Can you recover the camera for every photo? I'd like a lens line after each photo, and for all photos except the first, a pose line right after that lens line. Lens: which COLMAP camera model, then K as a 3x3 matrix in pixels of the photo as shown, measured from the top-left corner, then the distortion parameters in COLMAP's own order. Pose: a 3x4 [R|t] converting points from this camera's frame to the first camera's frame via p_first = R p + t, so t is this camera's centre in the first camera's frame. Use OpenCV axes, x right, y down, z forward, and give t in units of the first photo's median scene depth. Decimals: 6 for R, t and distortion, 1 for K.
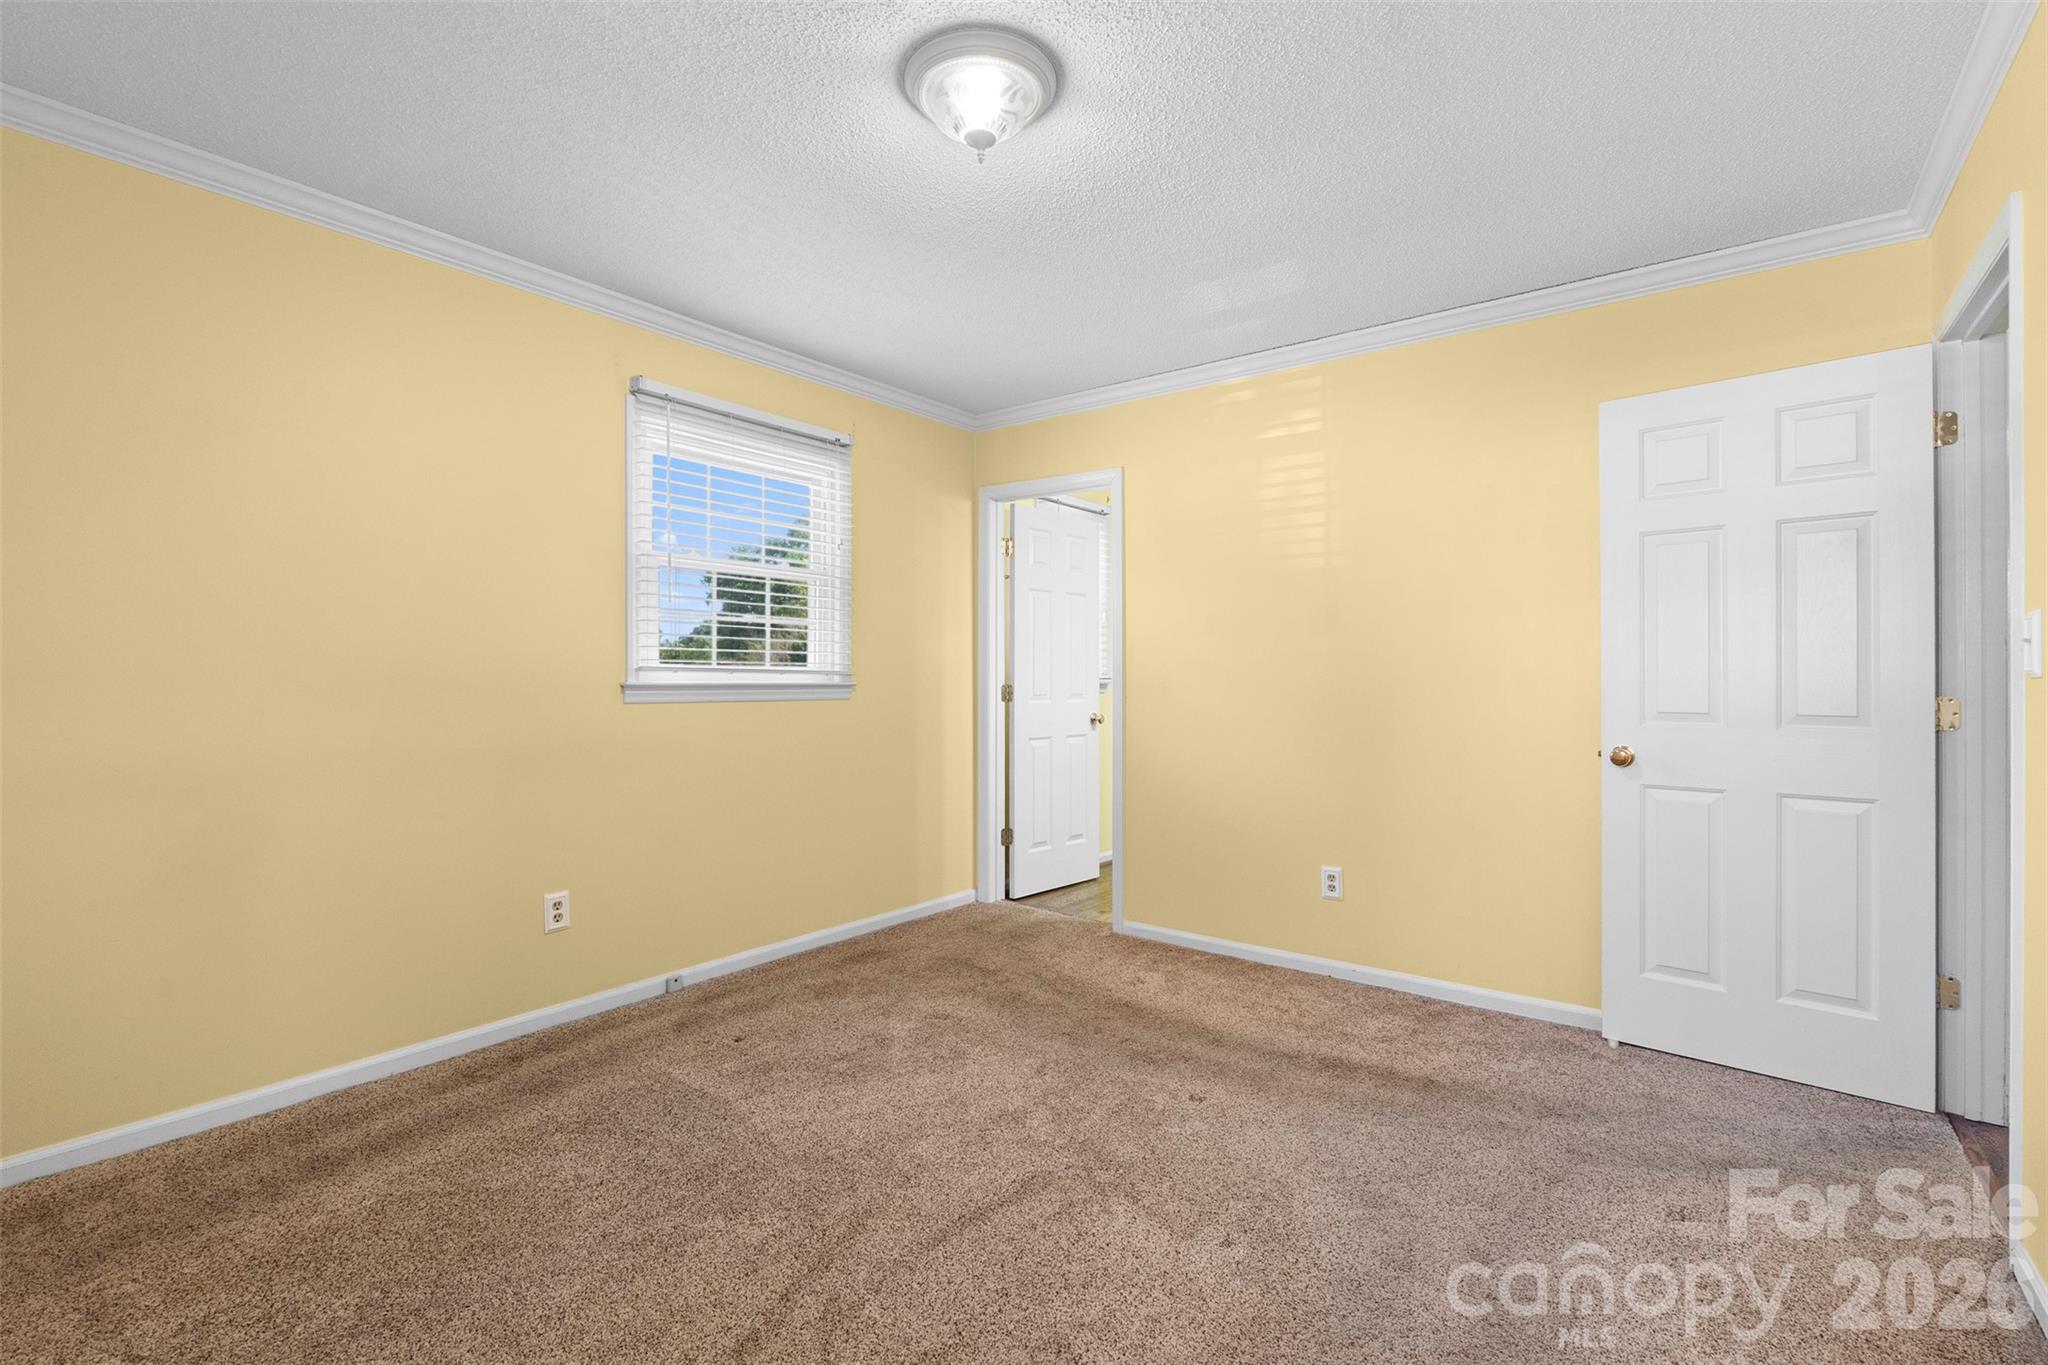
lens RADIAL K [[906.8, 0, 1030.9], [0, 906.8, 681.7], [0, 0, 1]] dist [-0.014615, -0.000569]
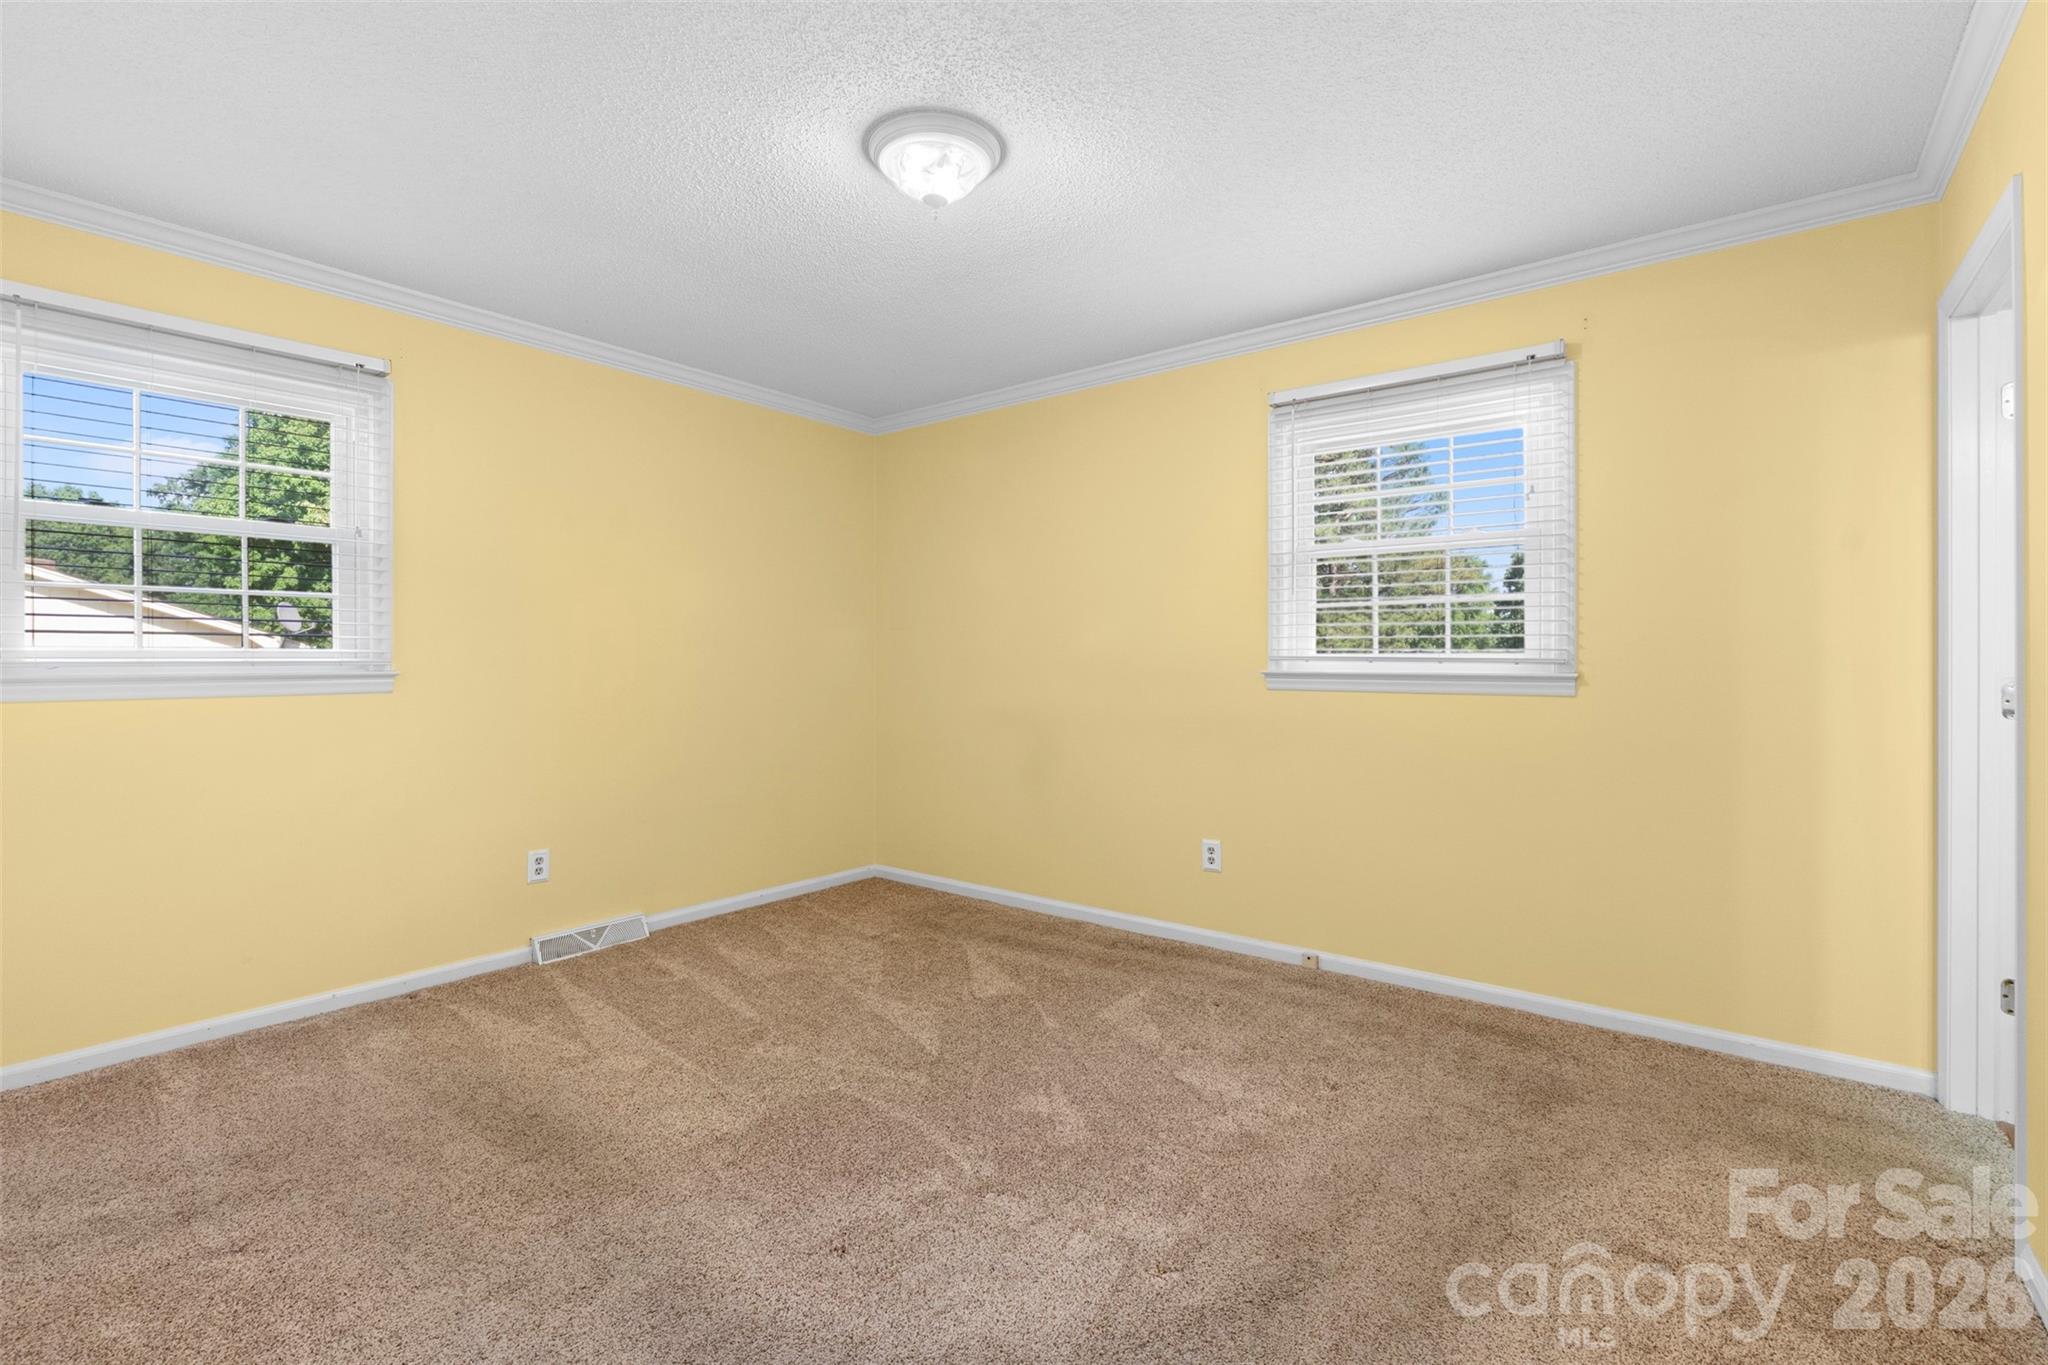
lens RADIAL K [[906.8, 0, 1032.5], [0, 906.8, 667.8], [0, 0, 1]] dist [-0.014615, -0.000569]
pose [[-0.005444, -0.004510, -0.999975, 0.608568], [-0.012758, 0.999909, -0.004441, 0.005590], [0.999904, 0.012734, -0.005501, 0.642229]]
